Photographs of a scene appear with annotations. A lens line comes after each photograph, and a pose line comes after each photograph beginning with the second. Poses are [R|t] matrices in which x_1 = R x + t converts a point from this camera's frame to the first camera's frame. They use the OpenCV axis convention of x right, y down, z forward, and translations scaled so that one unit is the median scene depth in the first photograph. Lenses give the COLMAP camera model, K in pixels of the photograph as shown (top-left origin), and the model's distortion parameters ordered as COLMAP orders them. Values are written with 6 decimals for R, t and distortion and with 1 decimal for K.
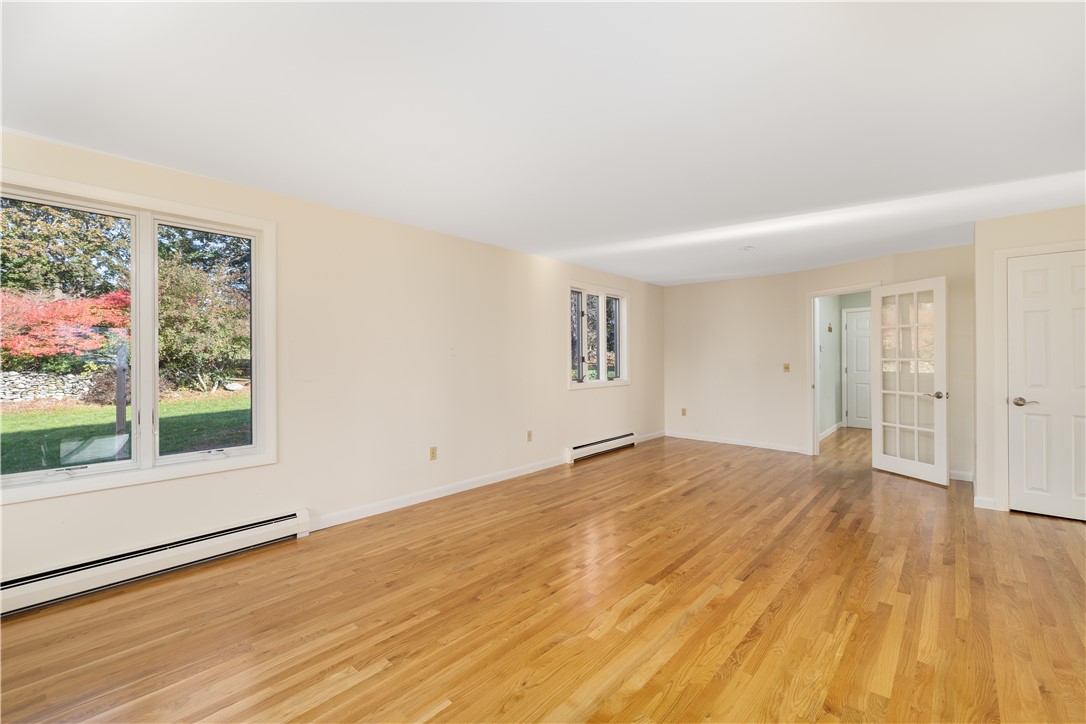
lens RADIAL K [[457.5, 0, 540.2], [0, 457.5, 387.6], [0, 0, 1]] dist [-0.008213, -0.000109]
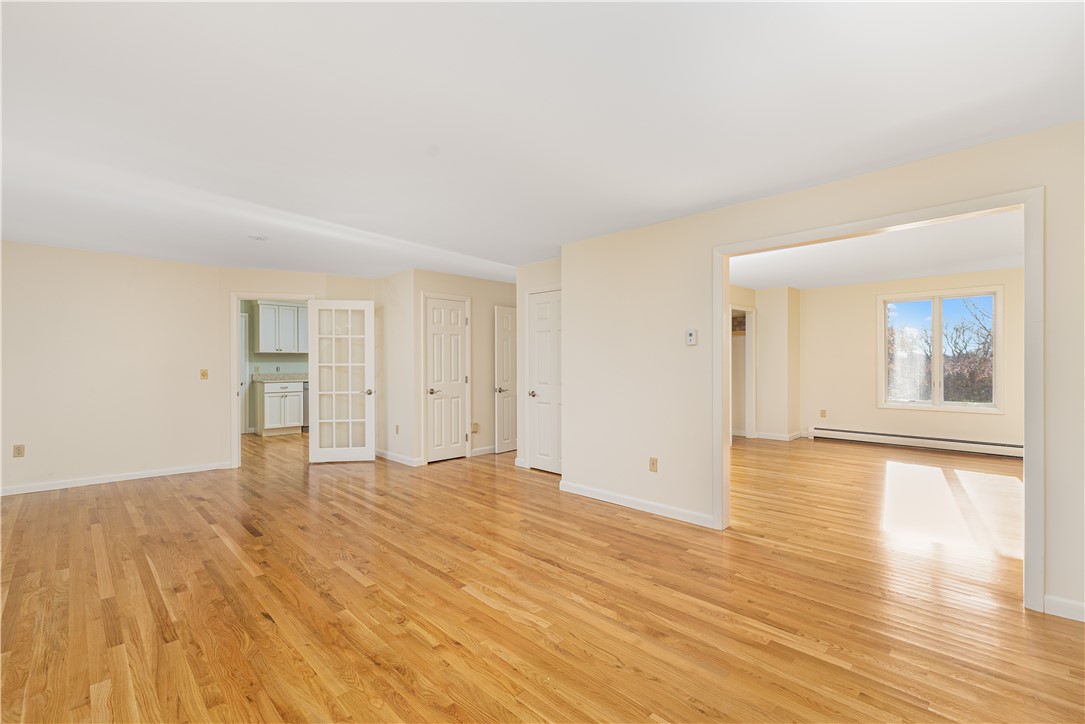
lens RADIAL K [[482.0, 0, 542.5], [0, 482.0, 362.0], [0, 0, 1]] dist [-0.001291, -0.000208]
pose [[0.054964, 0.007965, 0.998457, -0.599679], [0.061890, 0.998018, -0.011369, -0.028066], [-0.996568, 0.062419, 0.054362, 0.549388]]
